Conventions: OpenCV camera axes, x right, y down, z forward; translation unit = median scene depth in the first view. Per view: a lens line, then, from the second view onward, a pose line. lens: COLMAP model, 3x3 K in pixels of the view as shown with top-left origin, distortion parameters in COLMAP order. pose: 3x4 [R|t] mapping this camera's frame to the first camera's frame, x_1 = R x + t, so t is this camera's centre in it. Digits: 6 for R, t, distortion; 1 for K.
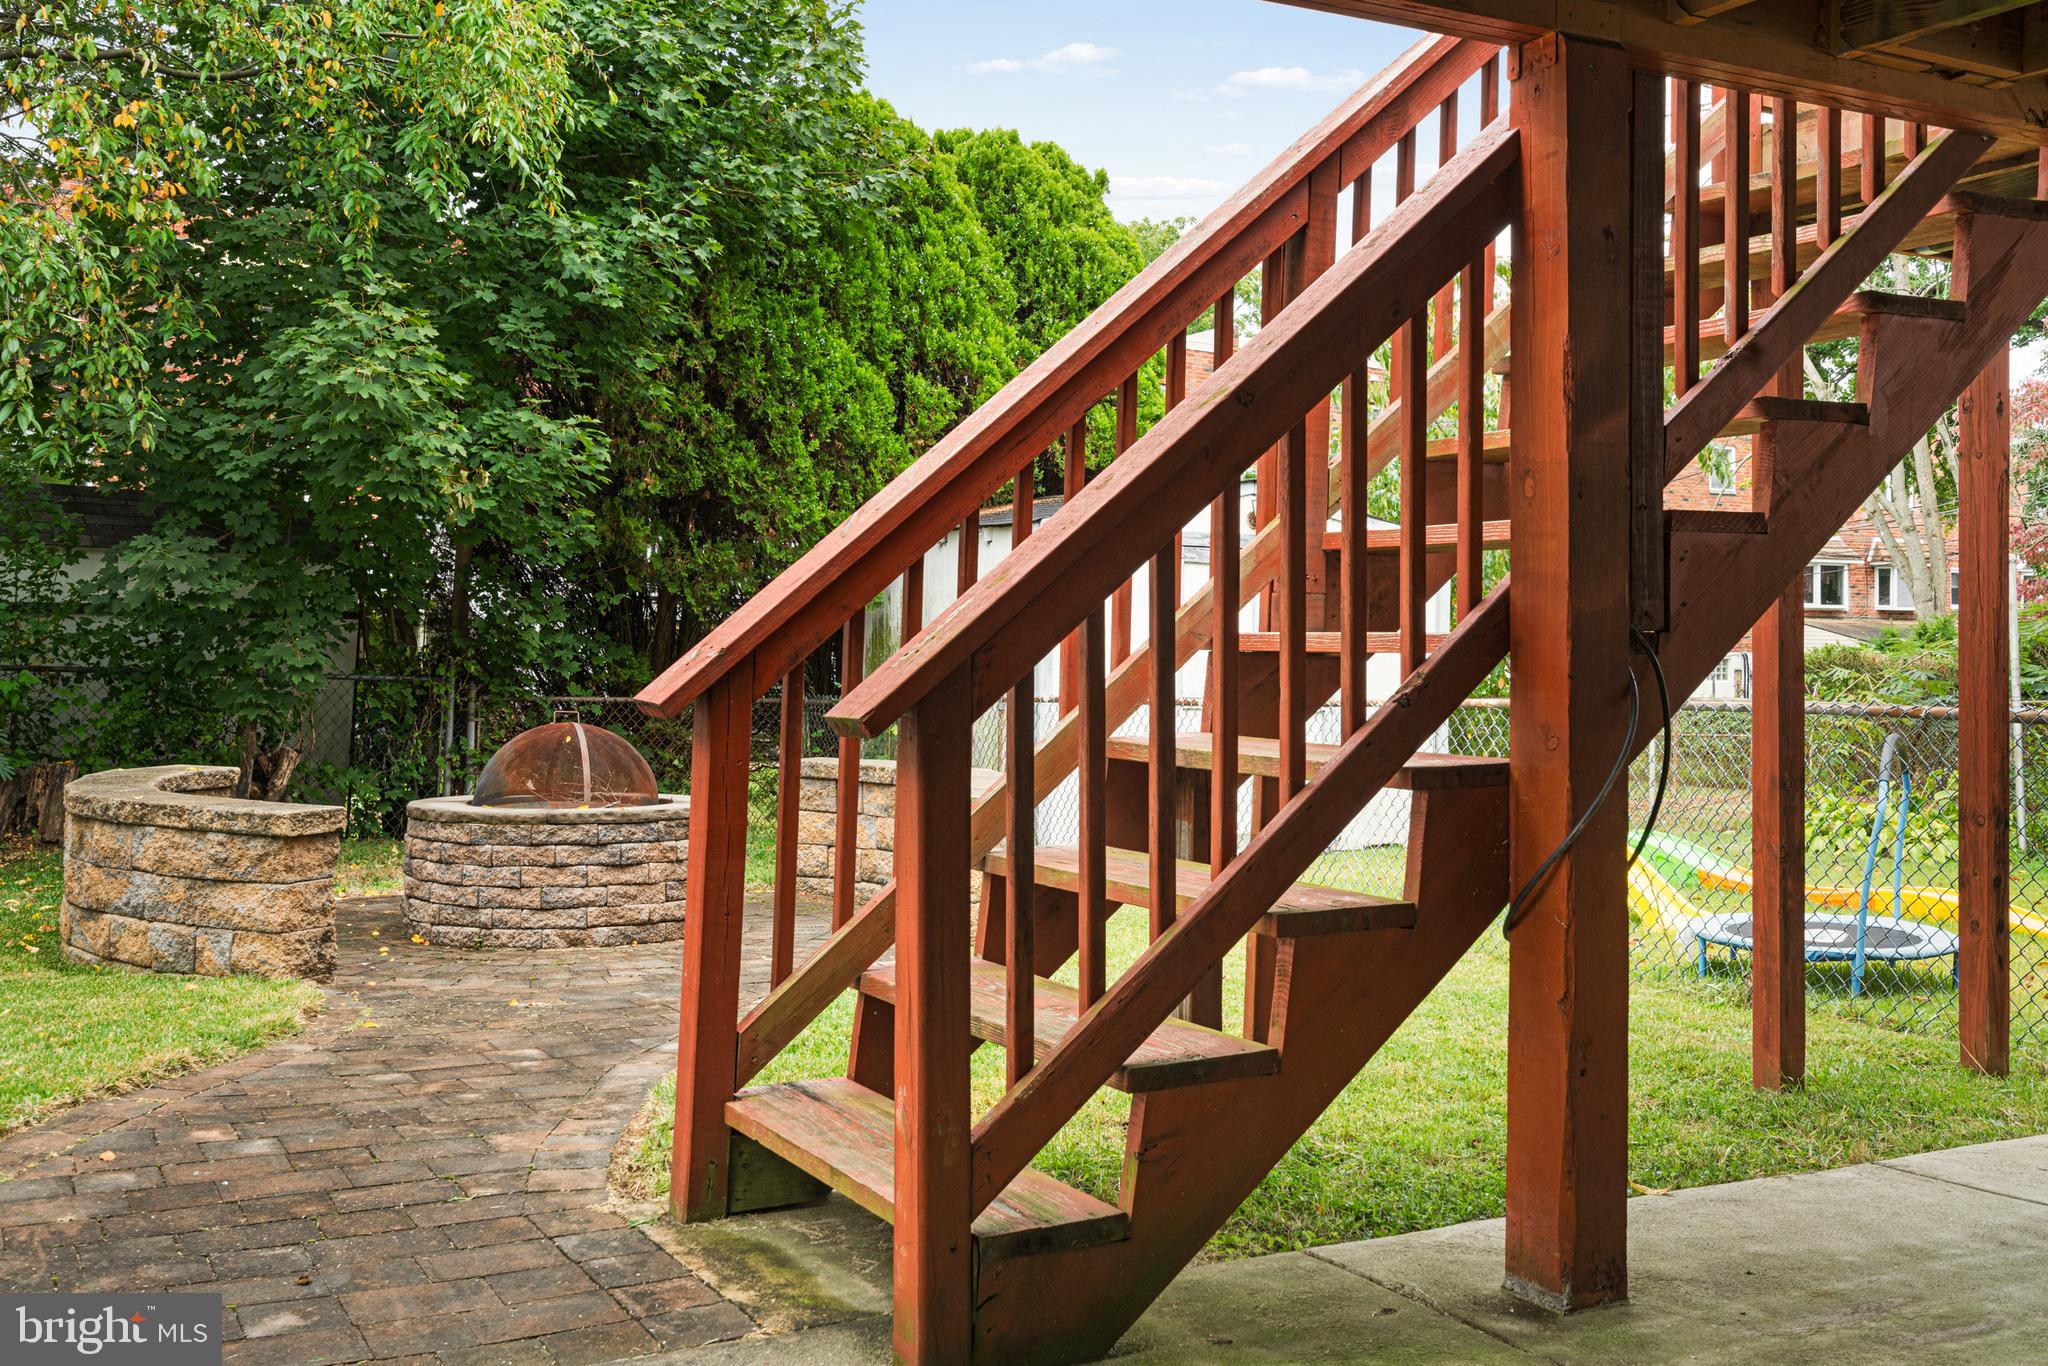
lens RADIAL K [[2024.6, 0, 1024.1], [0, 2024.6, 567.9], [0, 0, 1]] dist [0.003848, -0.001281]
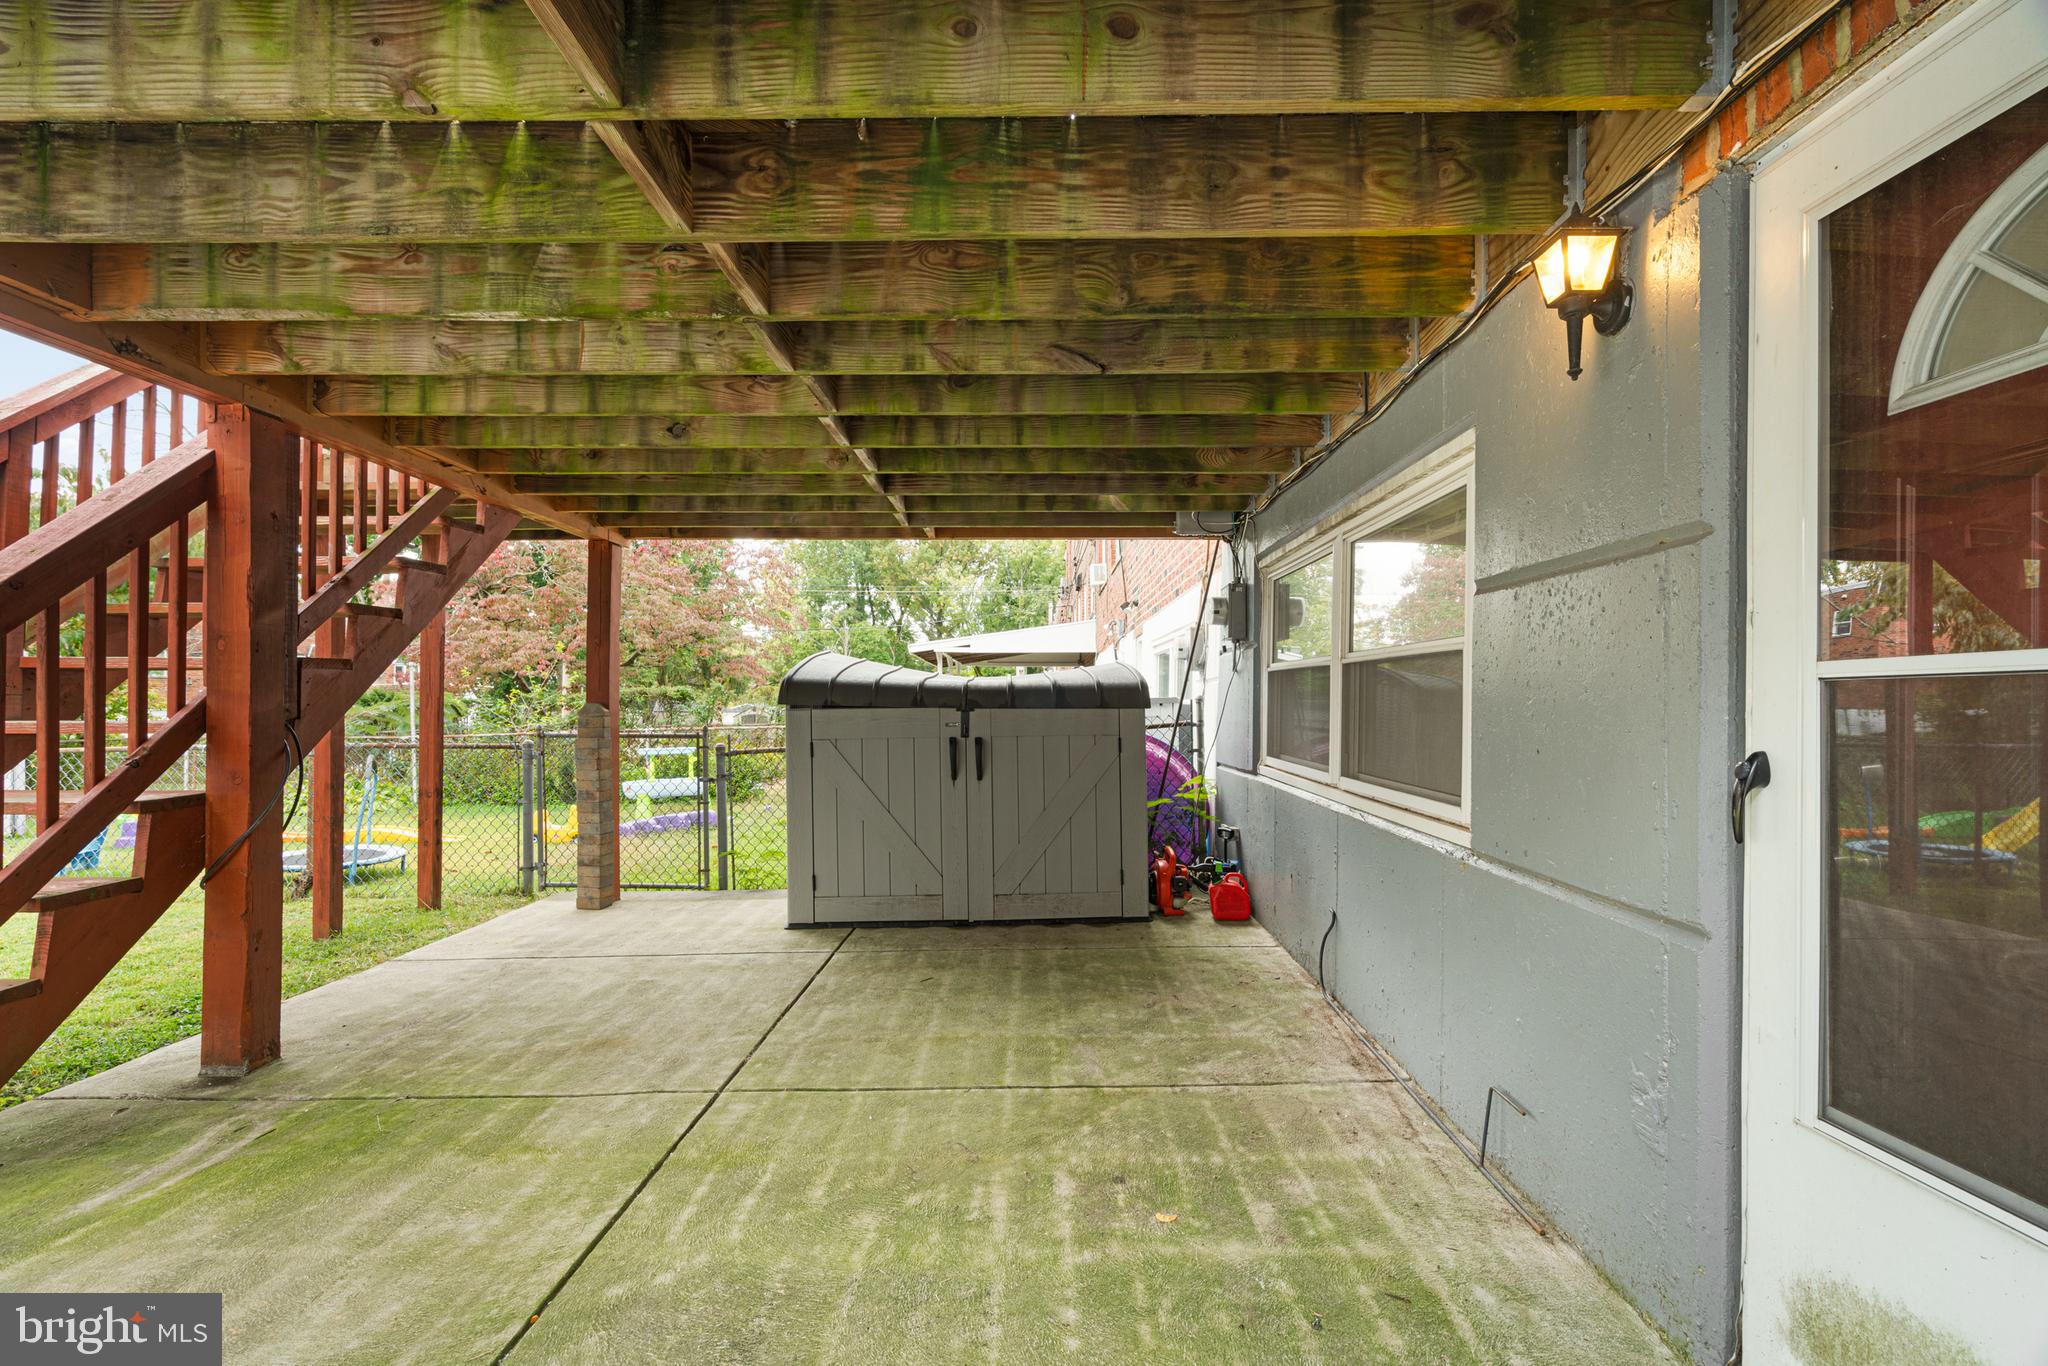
lens RADIAL K [[918.5, 0, 1022.7], [0, 918.5, 691.1], [0, 0, 1]] dist [-0.007155, 0.000510]
pose [[0.485117, -0.000042, 0.874449, -0.117519], [-0.025915, 0.999560, 0.014425, -0.025992], [-0.874065, -0.029659, 0.484902, -0.051639]]
